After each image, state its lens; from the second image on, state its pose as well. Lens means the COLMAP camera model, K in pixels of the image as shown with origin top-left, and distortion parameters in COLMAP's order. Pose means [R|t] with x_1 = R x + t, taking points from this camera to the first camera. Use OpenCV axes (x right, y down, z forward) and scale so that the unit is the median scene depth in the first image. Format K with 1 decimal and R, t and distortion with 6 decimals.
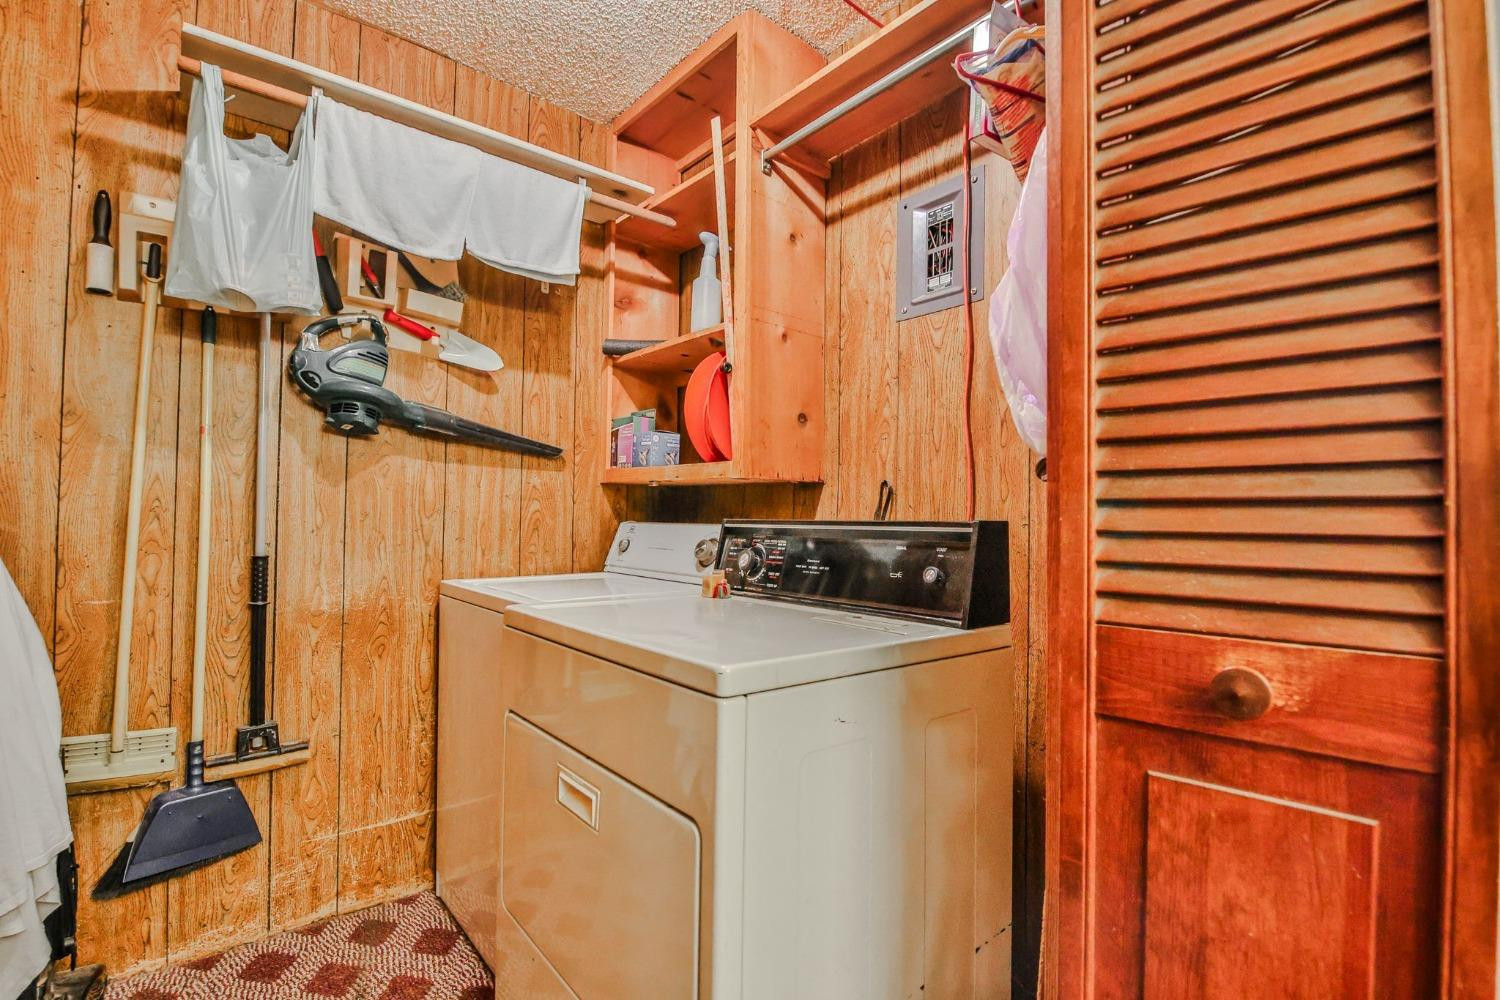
lens RADIAL K [[736.6, 0, 744.7], [0, 736.6, 505.5], [0, 0, 1]] dist [-0.000865, -0.003770]
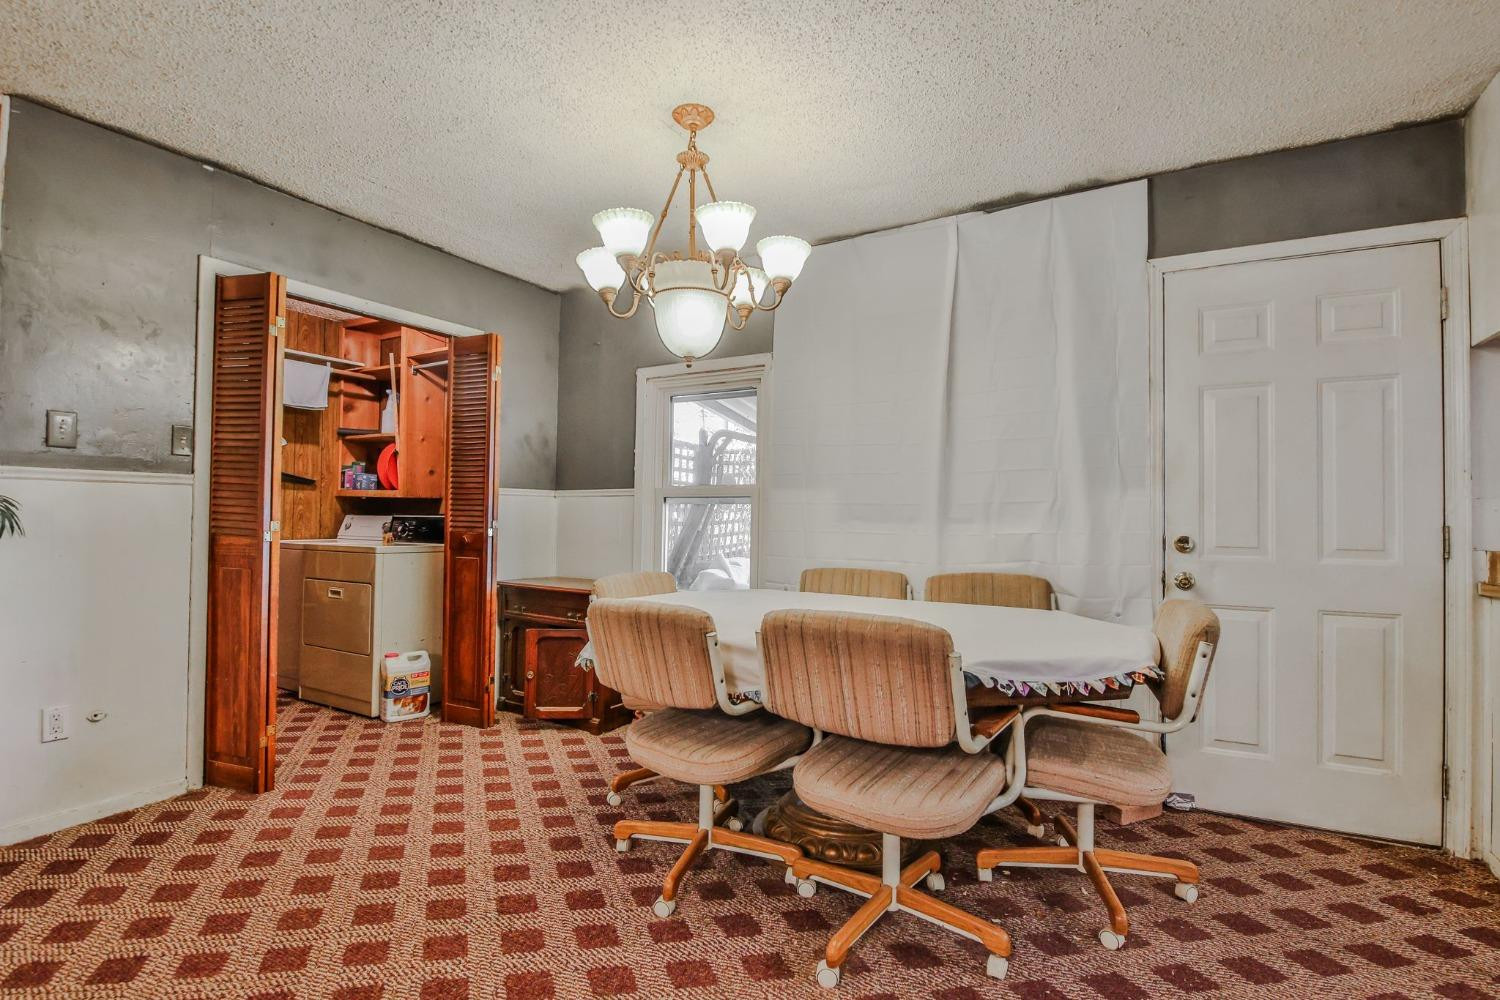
lens RADIAL K [[736.6, 0, 760.7], [0, 736.6, 493.6], [0, 0, 1]] dist [-0.000865, -0.003770]
pose [[0.936033, 0.005768, 0.351865, 0.211030], [-0.003285, 0.999965, -0.007652, -0.027910], [-0.351896, 0.006007, 0.936020, -1.460845]]
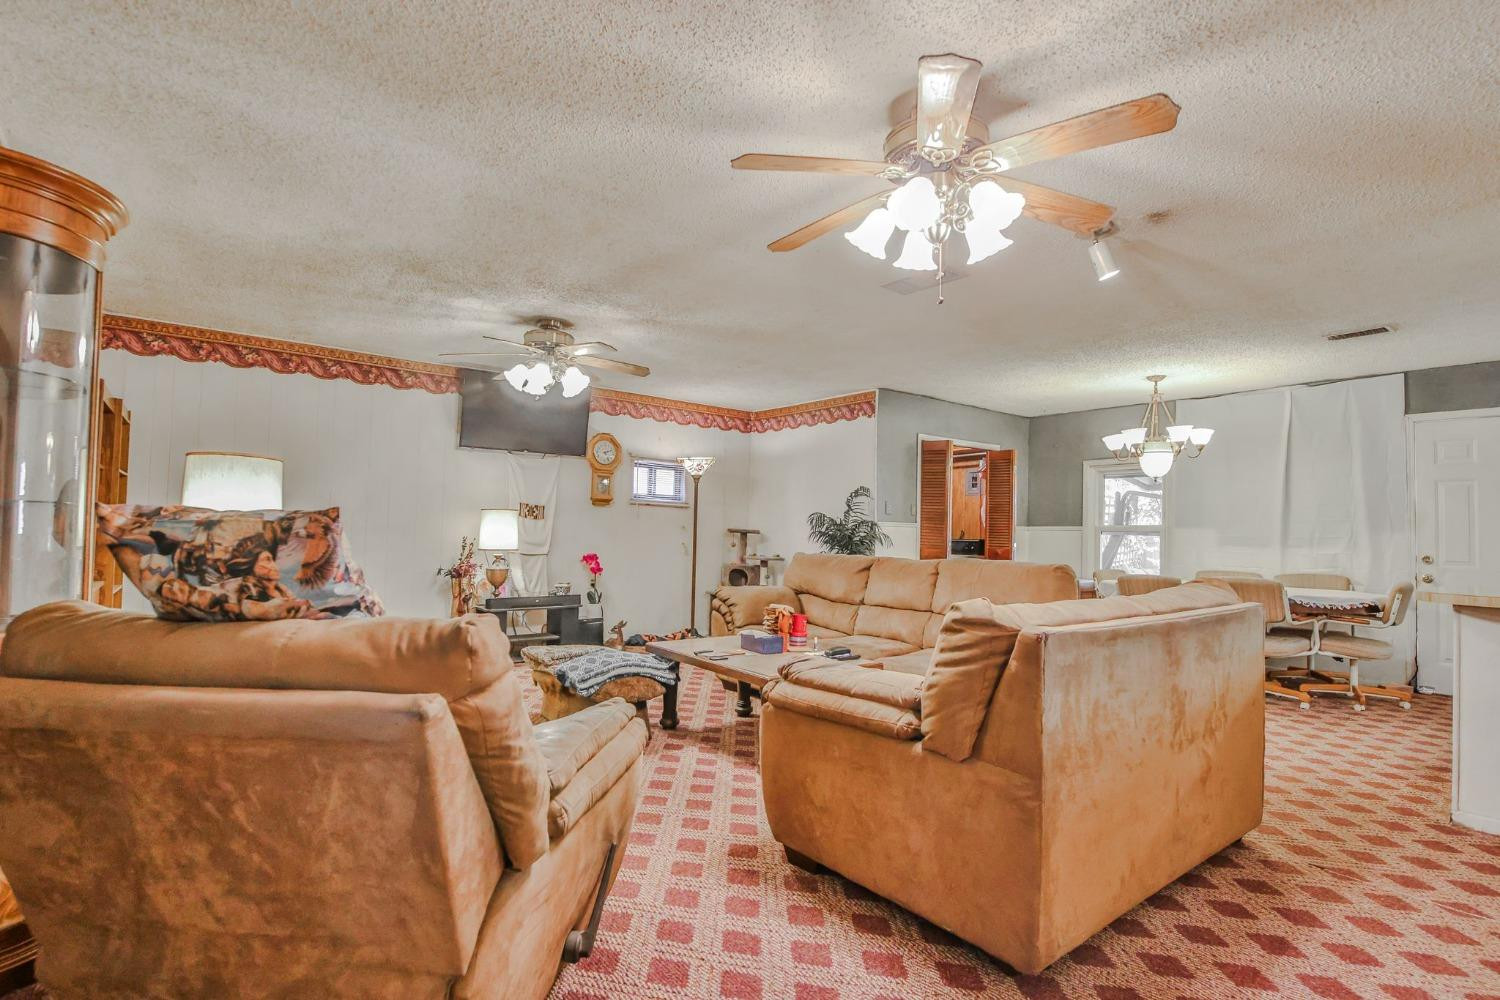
lens RADIAL K [[736.6, 0, 754.0], [0, 736.6, 503.0], [0, 0, 1]] dist [-0.000865, -0.003770]
pose [[0.999453, 0.005106, -0.032689, -0.875140], [-0.005855, 0.999722, -0.022840, -0.076532], [0.032564, 0.023019, 0.999205, -3.113225]]
